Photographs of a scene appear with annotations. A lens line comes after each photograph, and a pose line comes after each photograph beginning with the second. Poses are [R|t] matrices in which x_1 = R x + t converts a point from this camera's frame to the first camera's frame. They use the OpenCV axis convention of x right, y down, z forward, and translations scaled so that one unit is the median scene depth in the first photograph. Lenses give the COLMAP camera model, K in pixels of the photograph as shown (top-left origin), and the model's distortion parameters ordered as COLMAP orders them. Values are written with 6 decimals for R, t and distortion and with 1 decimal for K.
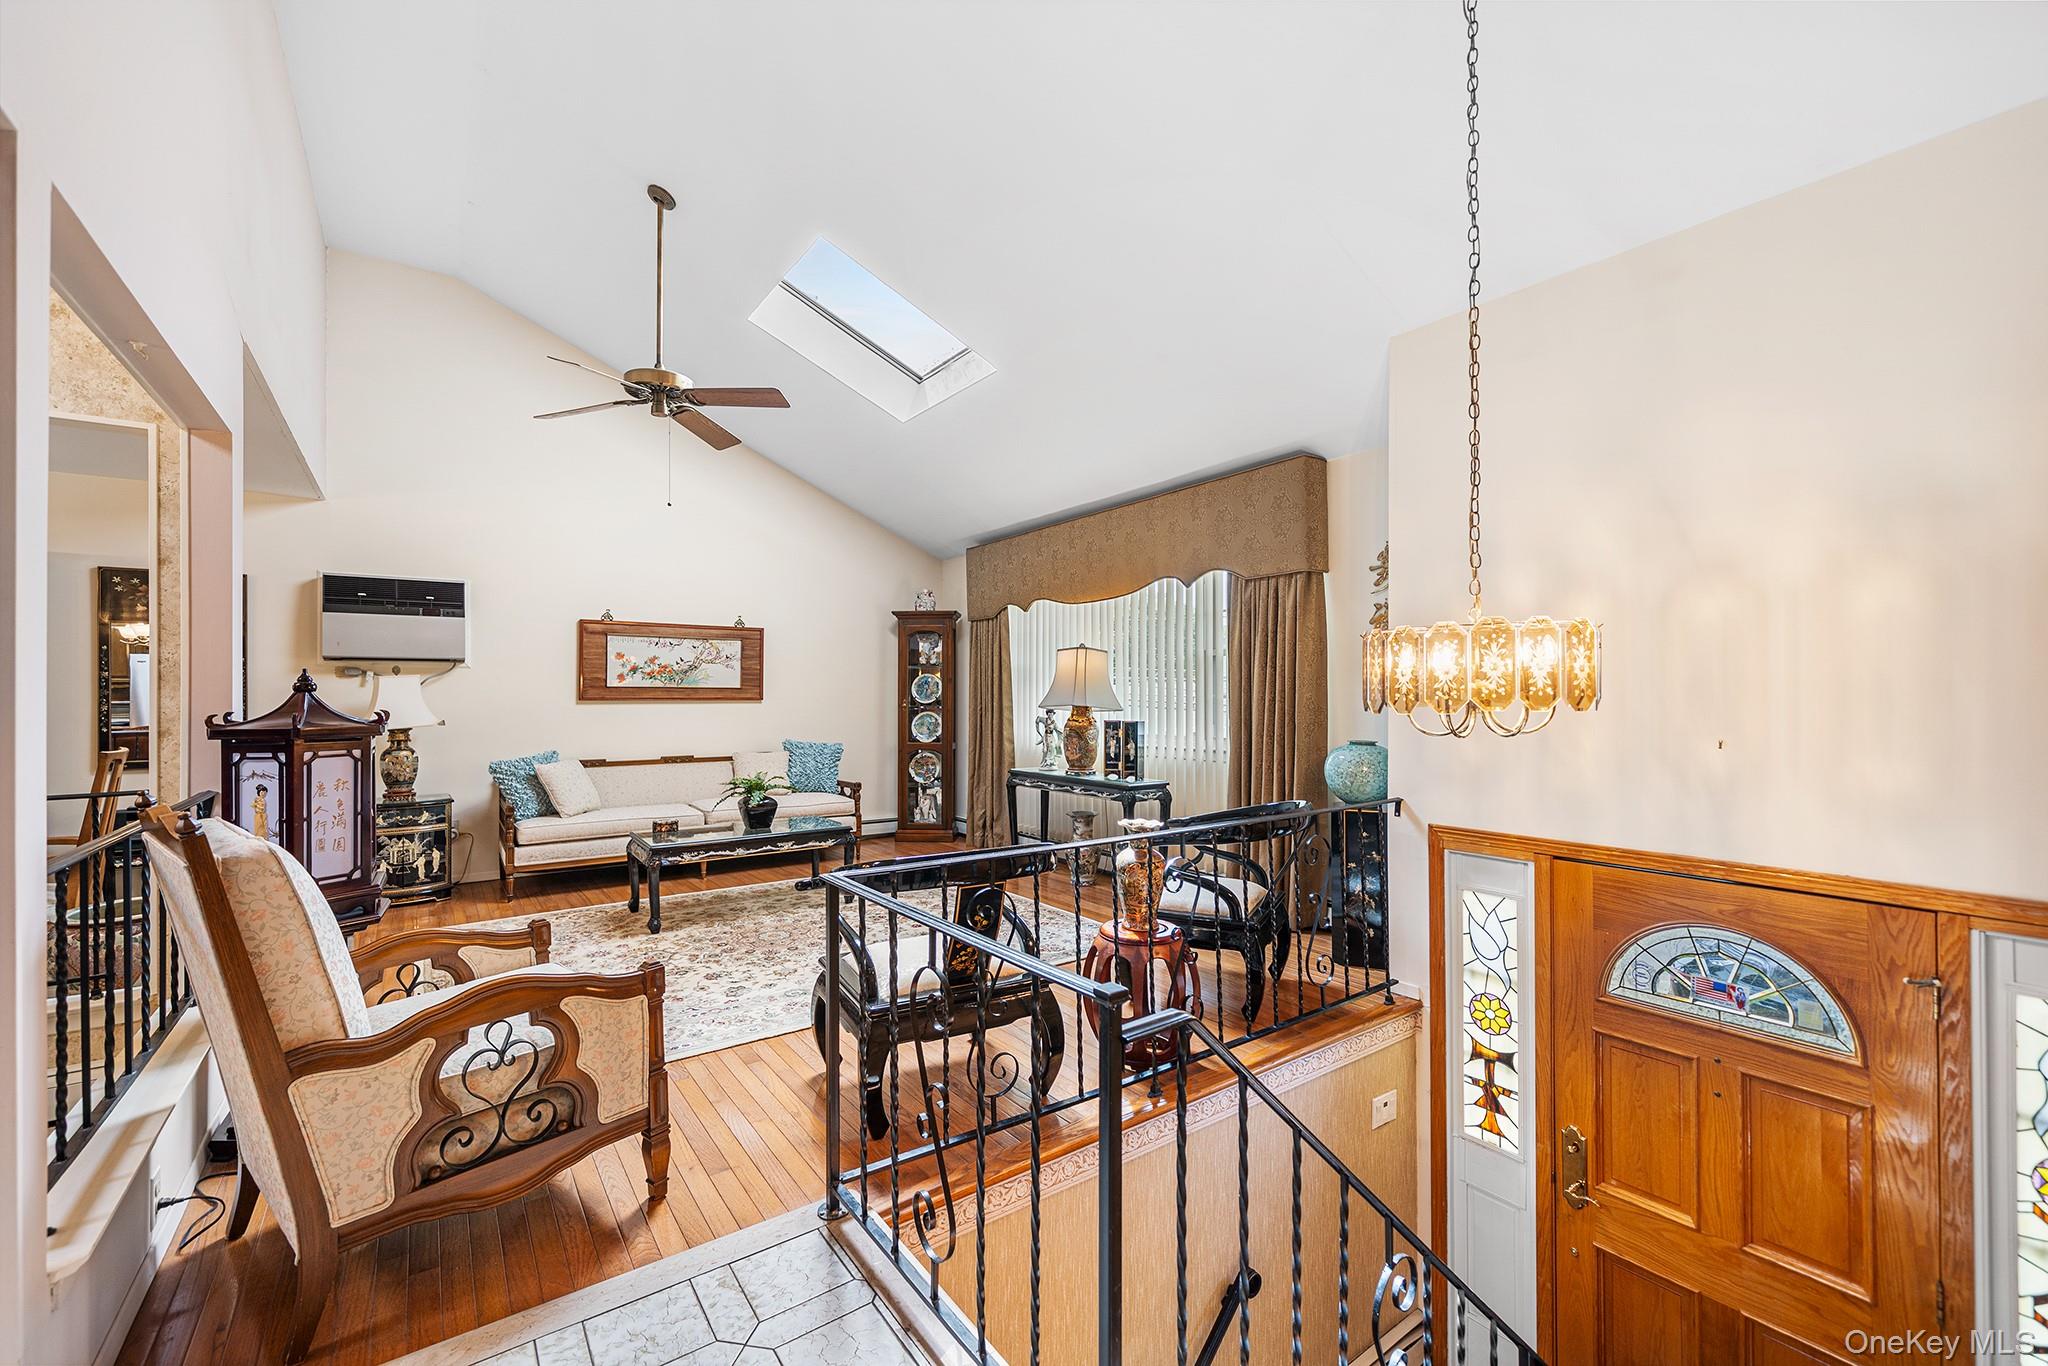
lens RADIAL K [[845.5, 0, 1043.3], [0, 845.5, 689.1], [0, 0, 1]] dist [0.000189, -0.000268]
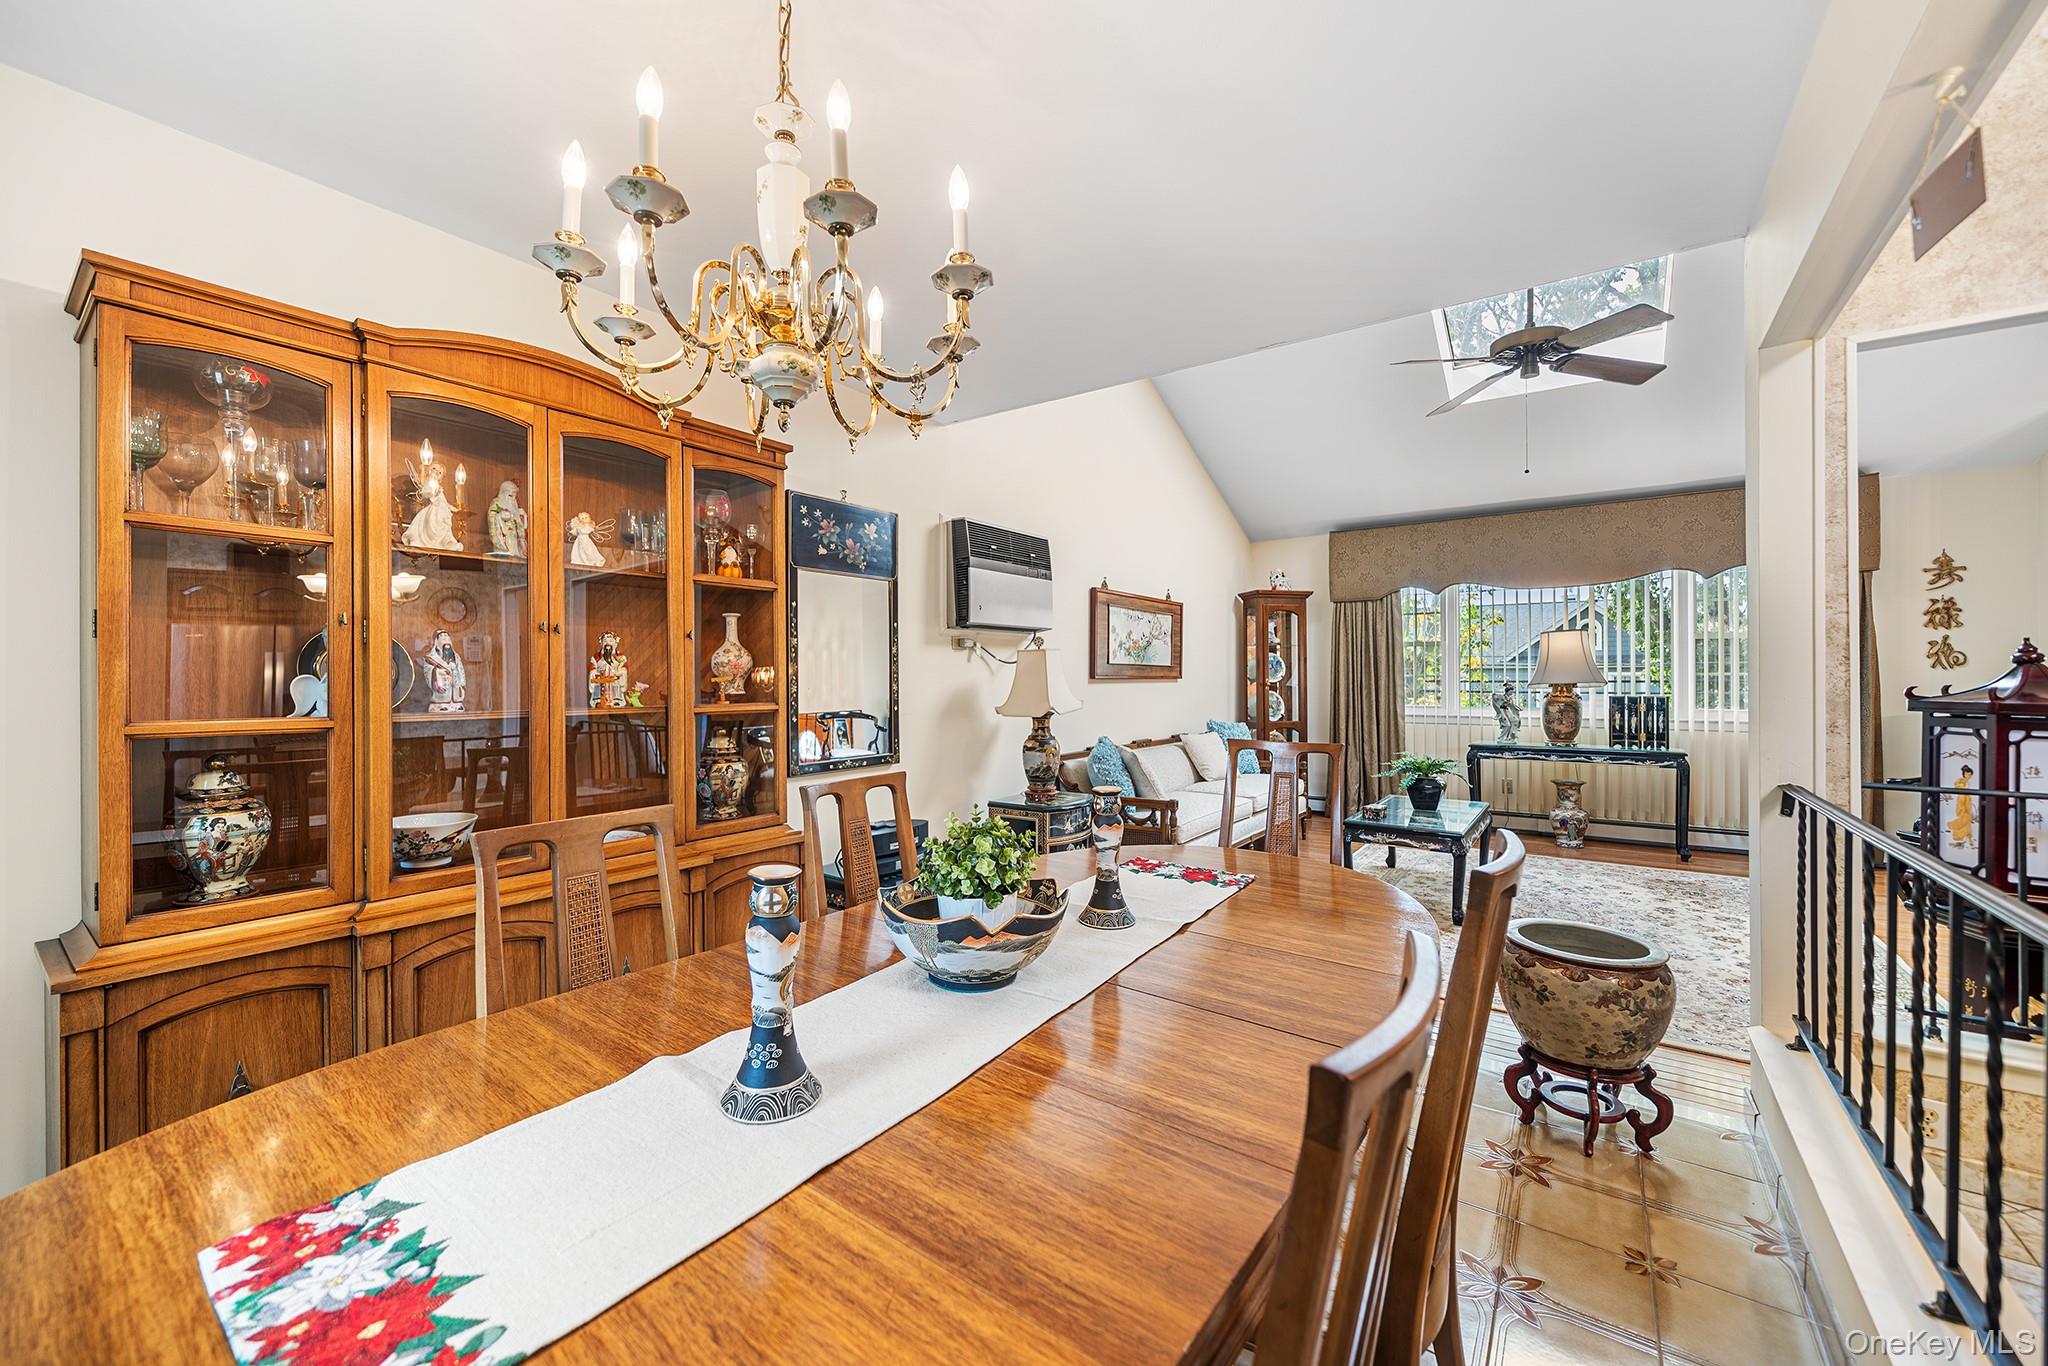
lens RADIAL K [[814.6, 0, 1004.3], [0, 814.6, 673.0], [0, 0, 1]] dist [-0.007048, -0.000109]
pose [[0.946153, 0.001414, 0.323717, -1.019833], [-0.001090, 0.999999, -0.001181, 0.009128], [-0.323718, 0.000765, 0.946153, 0.255730]]
